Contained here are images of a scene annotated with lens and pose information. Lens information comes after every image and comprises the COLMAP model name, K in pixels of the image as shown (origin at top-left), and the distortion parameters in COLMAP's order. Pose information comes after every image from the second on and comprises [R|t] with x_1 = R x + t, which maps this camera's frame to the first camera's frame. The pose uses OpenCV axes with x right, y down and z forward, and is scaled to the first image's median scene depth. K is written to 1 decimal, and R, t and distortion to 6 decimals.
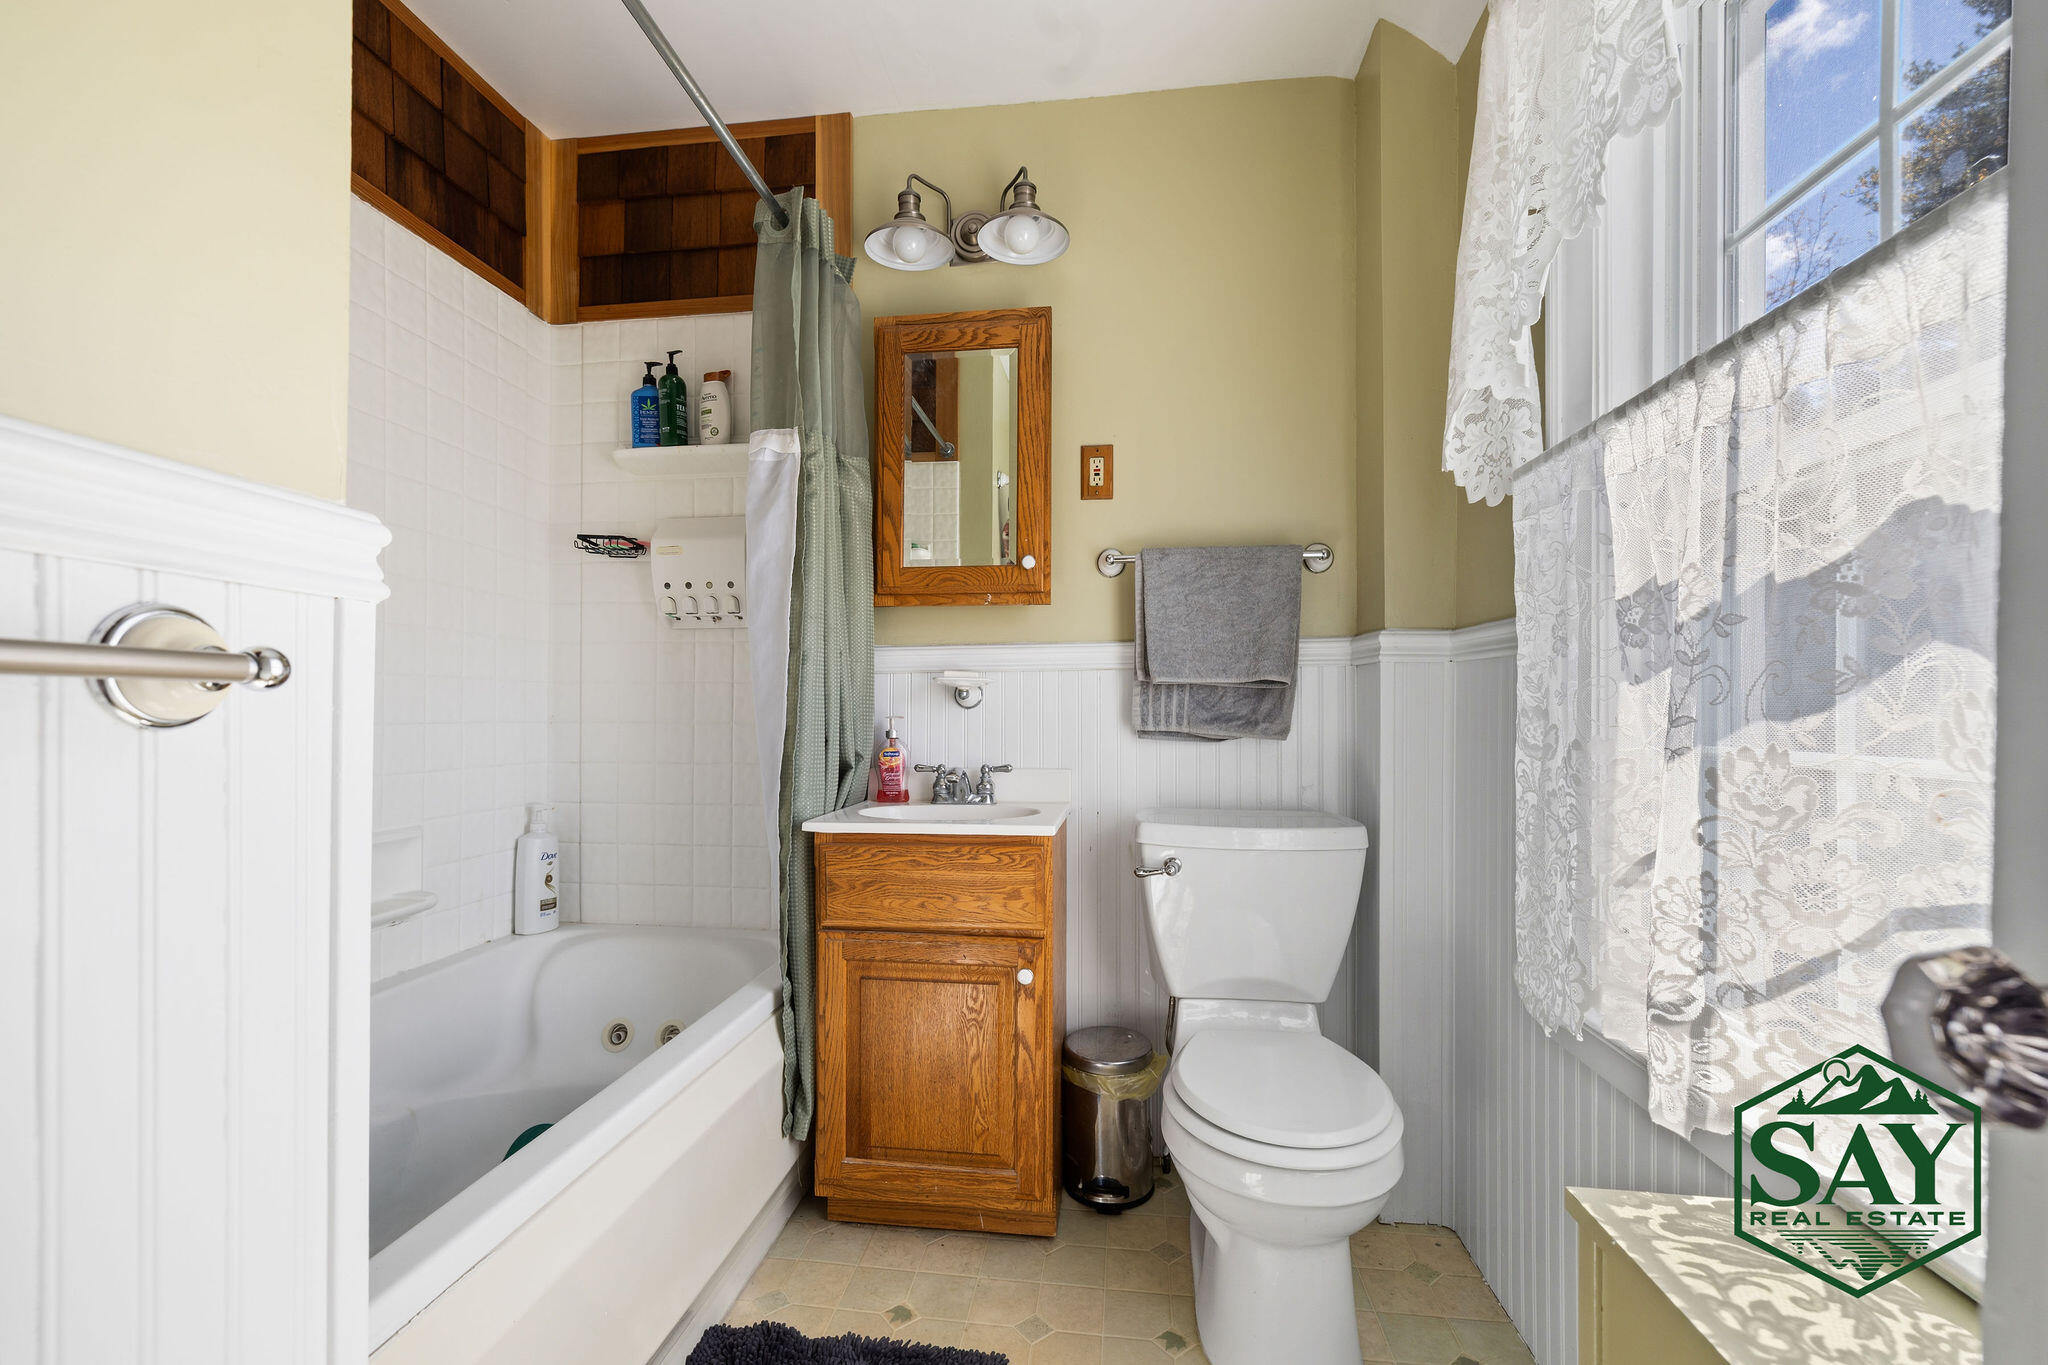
lens RADIAL K [[866.5, 0, 994.1], [0, 866.5, 739.4], [0, 0, 1]] dist [0.004360, -0.001047]
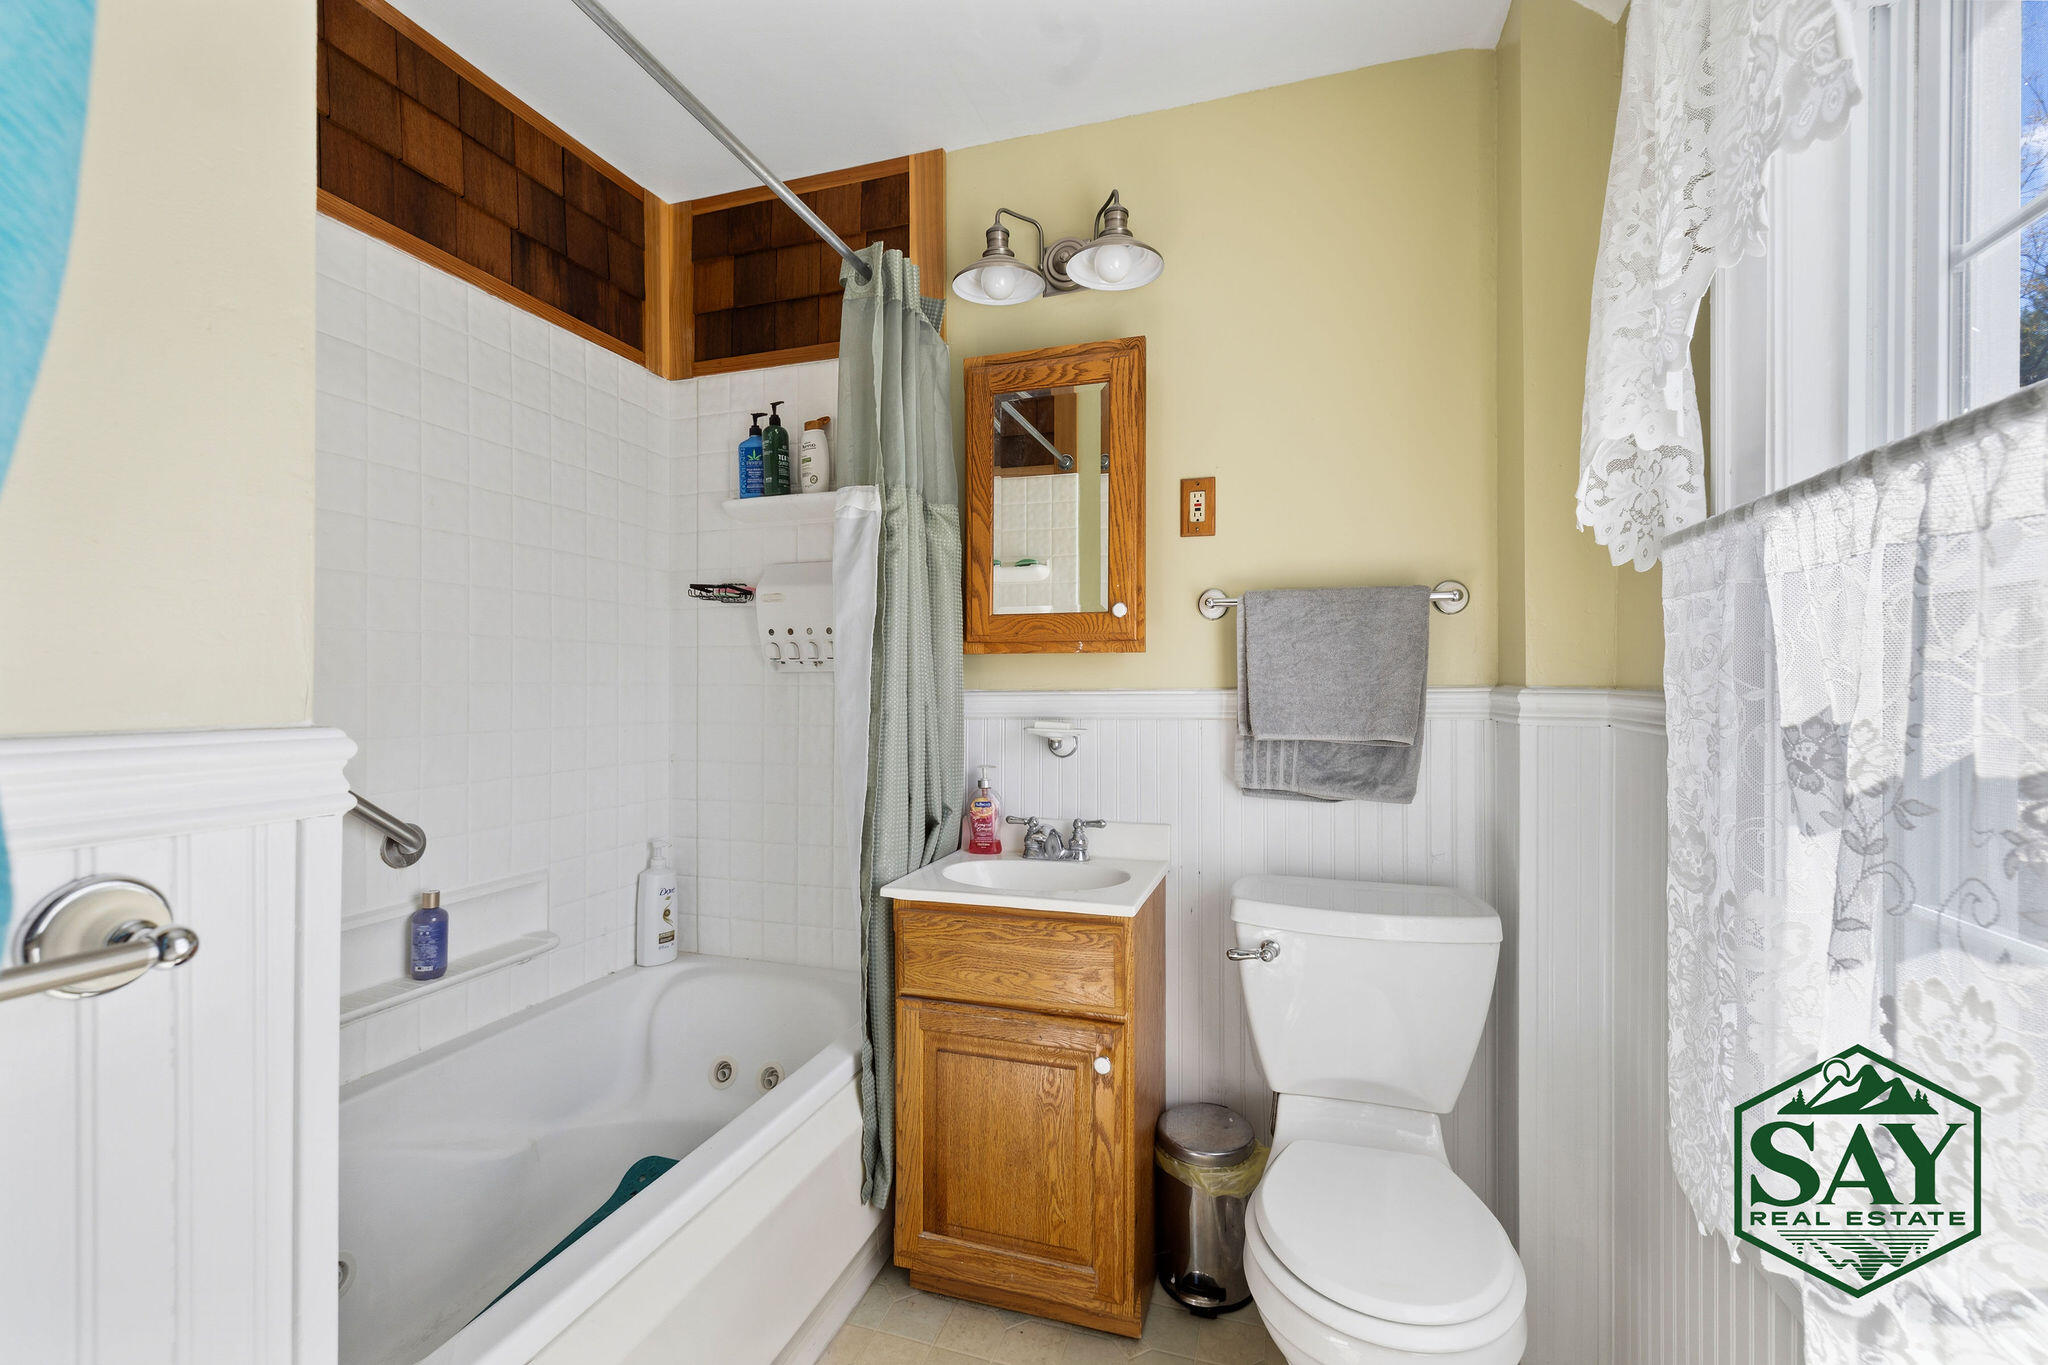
lens RADIAL K [[866.5, 0, 1024.3], [0, 866.5, 686.5], [0, 0, 1]] dist [0.004360, -0.001047]
pose [[0.983384, -0.000694, -0.181538, 0.115909], [0.001377, 0.999992, 0.003635, -0.133020], [0.181534, -0.003825, 0.983377, 0.057104]]
